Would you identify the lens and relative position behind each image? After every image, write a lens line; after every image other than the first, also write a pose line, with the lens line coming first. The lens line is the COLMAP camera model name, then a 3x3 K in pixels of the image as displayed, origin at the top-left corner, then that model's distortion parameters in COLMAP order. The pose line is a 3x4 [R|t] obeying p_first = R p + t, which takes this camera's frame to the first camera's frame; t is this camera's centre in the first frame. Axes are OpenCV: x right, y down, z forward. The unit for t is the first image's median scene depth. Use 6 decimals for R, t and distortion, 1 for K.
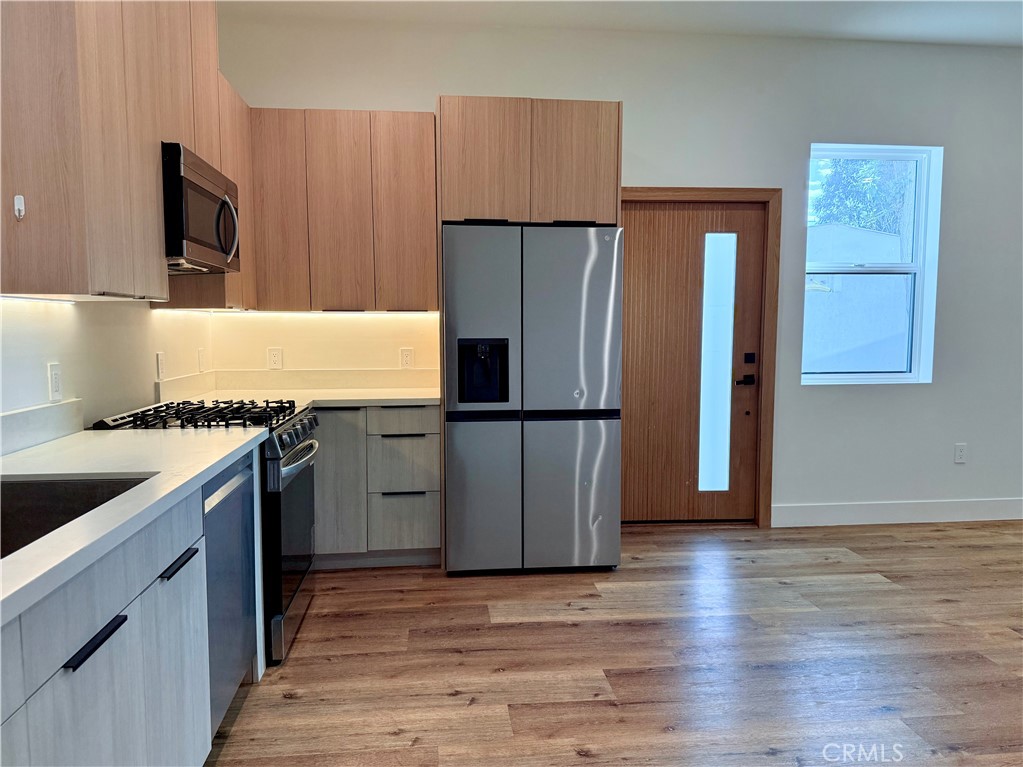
lens RADIAL K [[731.6, 0, 511.5], [0, 731.6, 383.5], [0, 0, 1]] dist [0.088243, -0.129948]
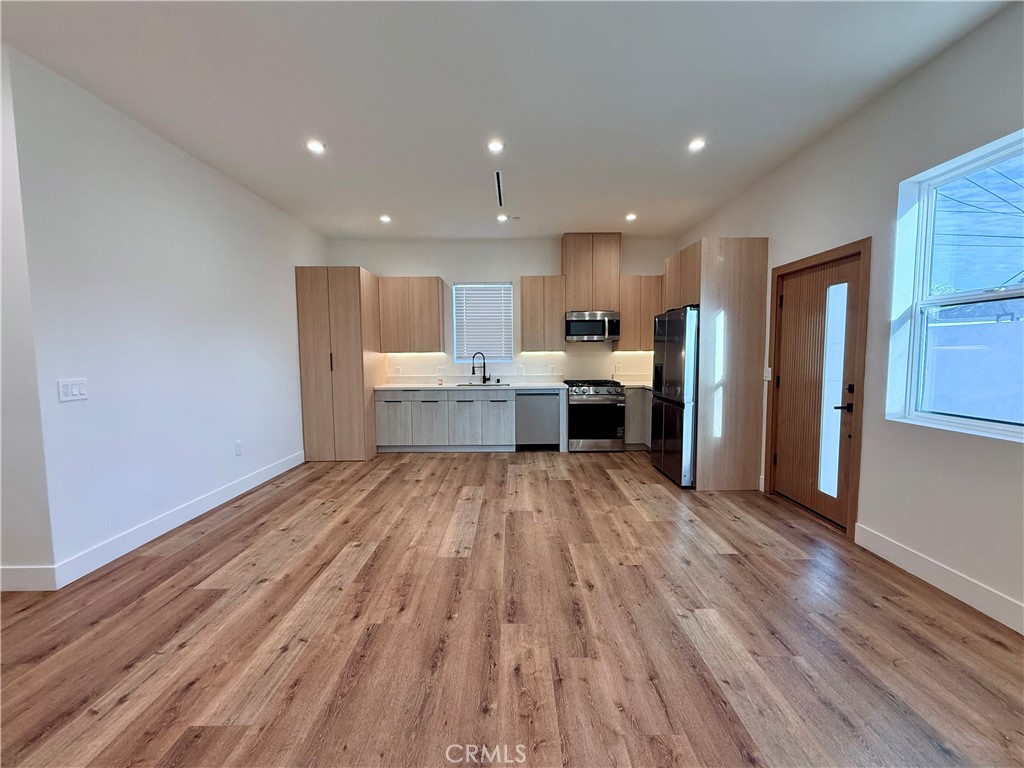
lens RADIAL K [[418.6, 0, 513.7], [0, 418.6, 383.9], [0, 0, 1]] dist [0.001302, 0.000084]
pose [[-0.104450, 0.075890, -0.991630, 1.279840], [-0.068683, 0.994153, 0.083318, -0.076043], [0.992156, 0.076810, -0.098627, 0.679055]]
